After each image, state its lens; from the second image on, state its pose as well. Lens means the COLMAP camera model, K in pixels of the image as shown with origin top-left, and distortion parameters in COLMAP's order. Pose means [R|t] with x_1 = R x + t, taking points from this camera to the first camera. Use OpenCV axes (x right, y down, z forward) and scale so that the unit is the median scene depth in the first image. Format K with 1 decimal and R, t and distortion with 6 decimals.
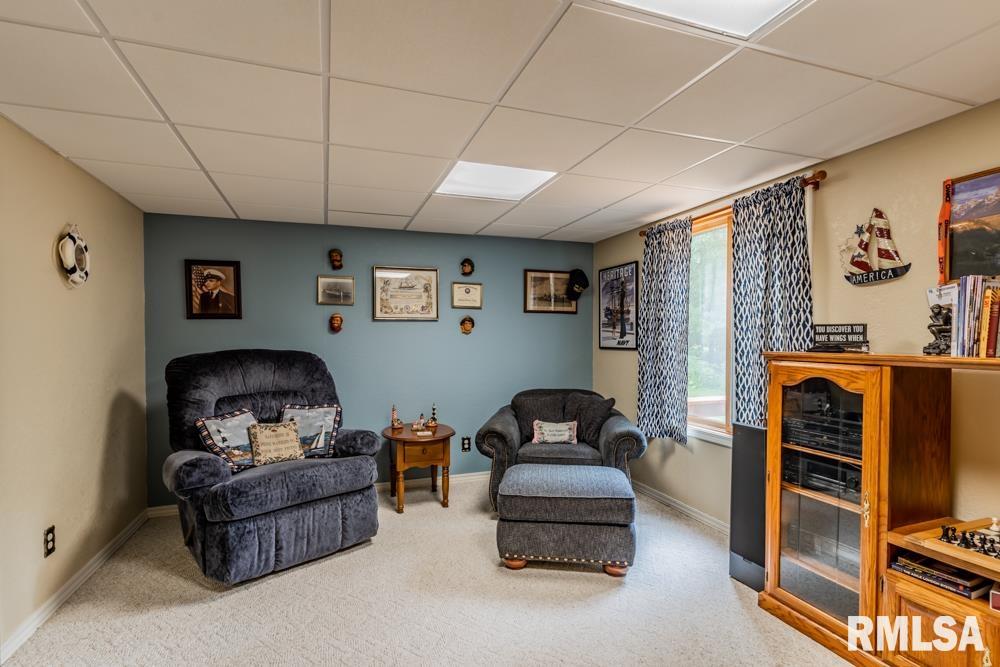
lens RADIAL K [[479.3, 0, 500.2], [0, 479.3, 333.6], [0, 0, 1]] dist [-0.002272, 0.000195]
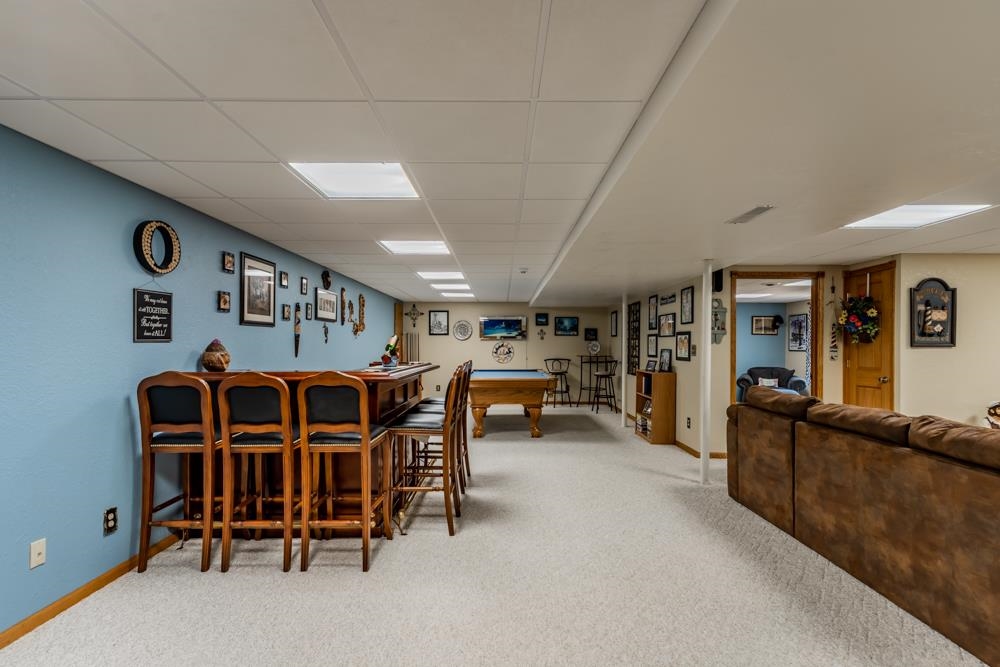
lens RADIAL K [[479.3, 0, 498.1], [0, 479.3, 344.1], [0, 0, 1]] dist [-0.002272, 0.000195]
pose [[0.938274, 0.006887, -0.345824, -0.310047], [-0.007375, 0.999973, -0.000093, 0.010228], [0.345814, 0.002638, 0.938300, -1.657717]]
